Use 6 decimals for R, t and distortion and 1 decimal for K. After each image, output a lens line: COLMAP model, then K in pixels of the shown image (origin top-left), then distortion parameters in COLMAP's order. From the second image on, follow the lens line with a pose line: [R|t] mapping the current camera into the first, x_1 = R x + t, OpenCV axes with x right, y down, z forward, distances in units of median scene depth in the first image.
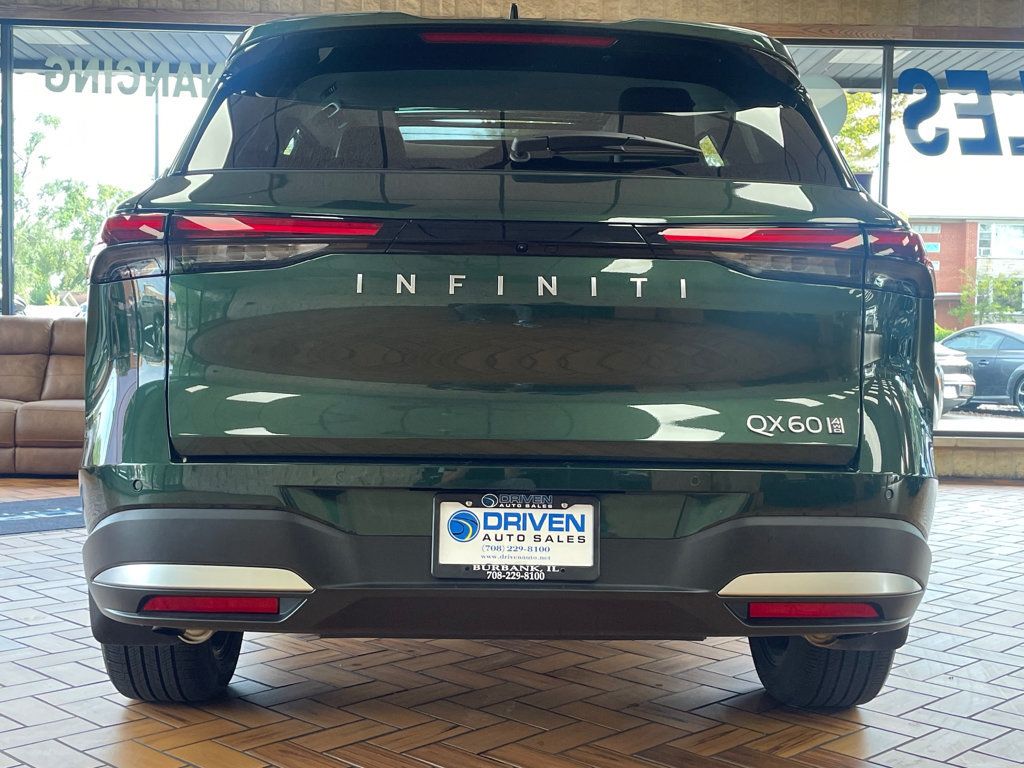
lens RADIAL K [[1312.6, 0, 512.0], [0, 1312.6, 384.0], [0, 0, 1]] dist [0.027375, 0.007034]
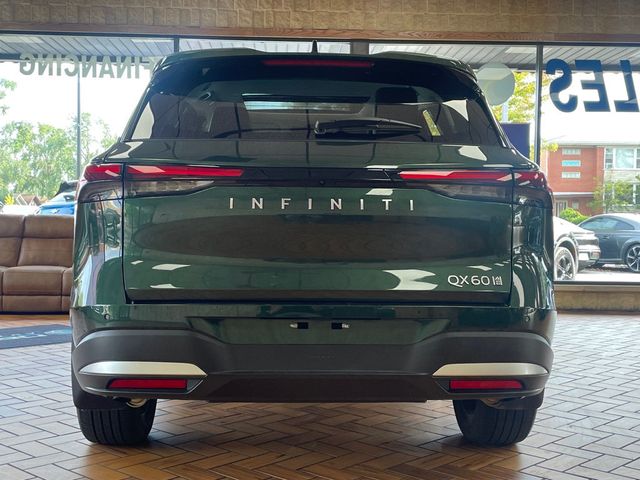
lens RADIAL K [[897.0, 0, 320.0], [0, 897.0, 240.0], [0, 0, 1]] dist [-0.025287, 0.002541]
pose [[0.999811, -0.005648, 0.018600, -0.015040], [0.005844, 0.999928, -0.010488, -0.010854], [-0.018539, 0.010594, 0.999772, -0.186861]]
